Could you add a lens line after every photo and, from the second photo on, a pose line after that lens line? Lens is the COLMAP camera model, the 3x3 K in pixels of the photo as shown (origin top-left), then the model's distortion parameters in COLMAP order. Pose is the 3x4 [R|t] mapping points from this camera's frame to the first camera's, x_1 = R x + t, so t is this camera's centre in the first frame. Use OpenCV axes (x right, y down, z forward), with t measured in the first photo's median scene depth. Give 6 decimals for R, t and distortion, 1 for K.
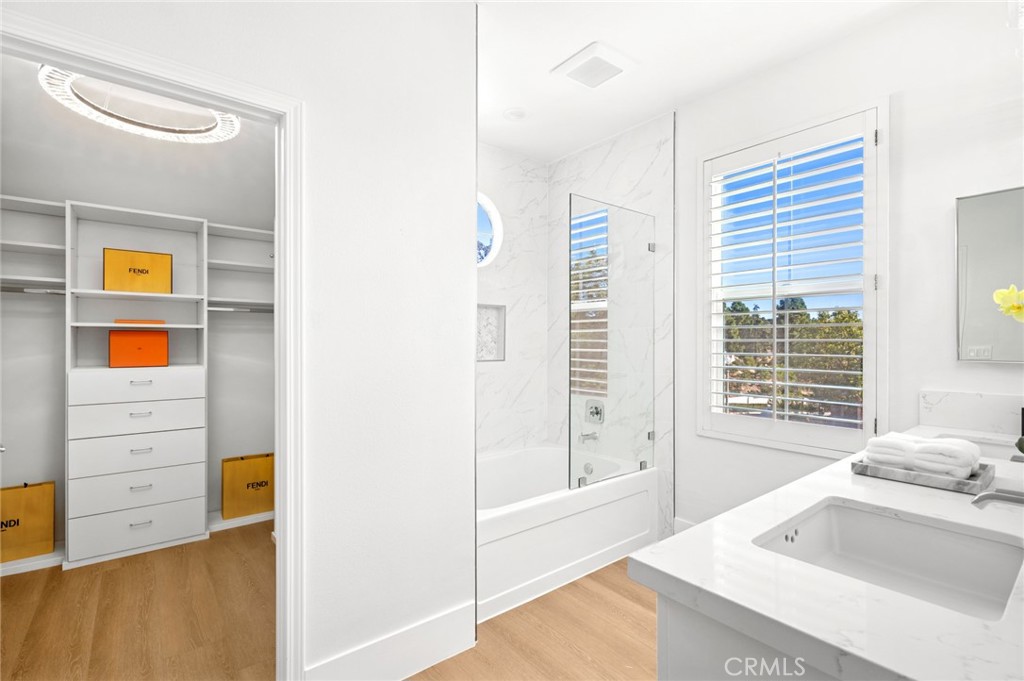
lens RADIAL K [[479.3, 0, 521.2], [0, 479.3, 343.0], [0, 0, 1]] dist [0.001785, -0.001110]
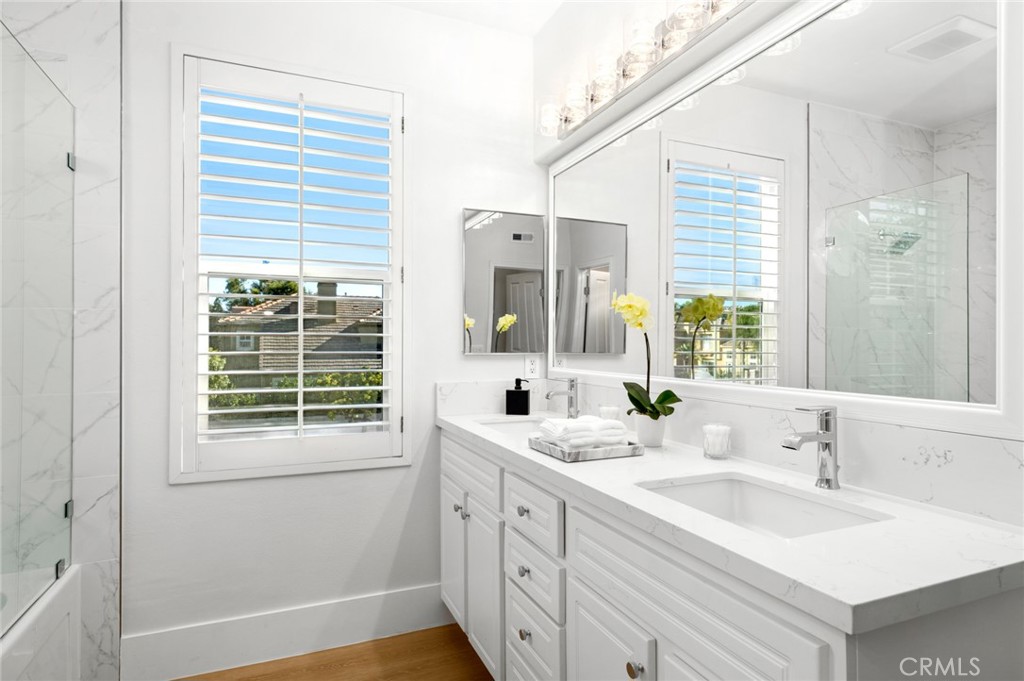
lens RADIAL K [[562.7, 0, 519.2], [0, 562.7, 340.5], [0, 0, 1]] dist [0.006724, -0.001765]
pose [[0.269229, 0.005612, 0.963060, -0.406699], [0.003596, 0.999970, -0.006833, 0.019224], [-0.963069, 0.005303, 0.269201, 0.668043]]
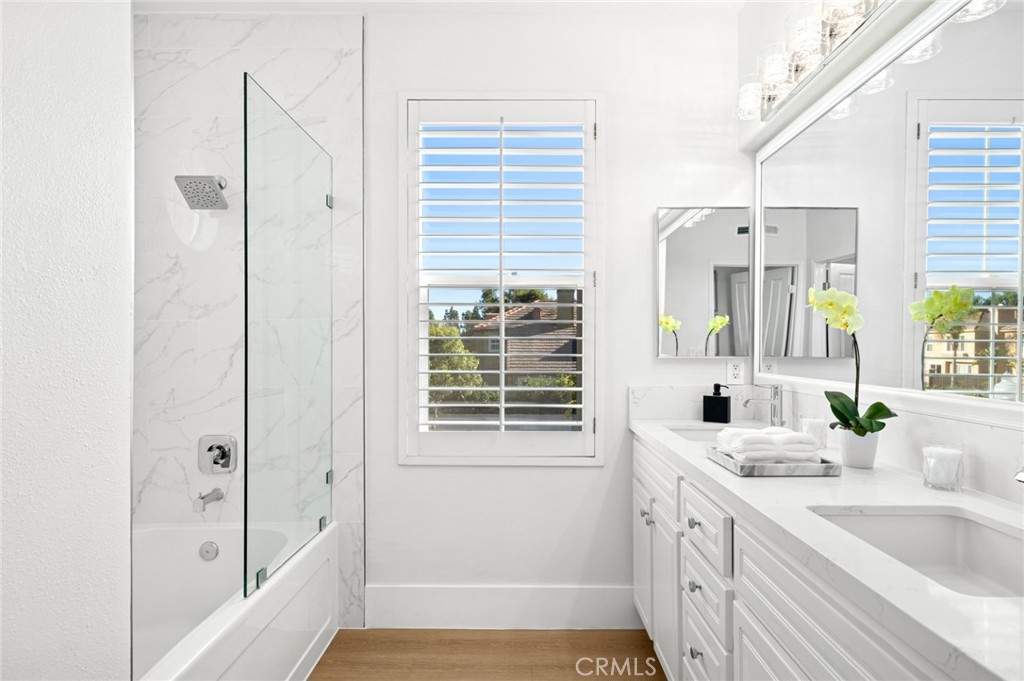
lens RADIAL K [[562.7, 0, 535.3], [0, 562.7, 350.3], [0, 0, 1]] dist [0.006724, -0.001765]
pose [[0.625644, -0.004364, 0.780097, -0.336627], [0.002203, 0.999990, 0.003827, 0.019953], [-0.780106, -0.000676, 0.625647, 0.530344]]
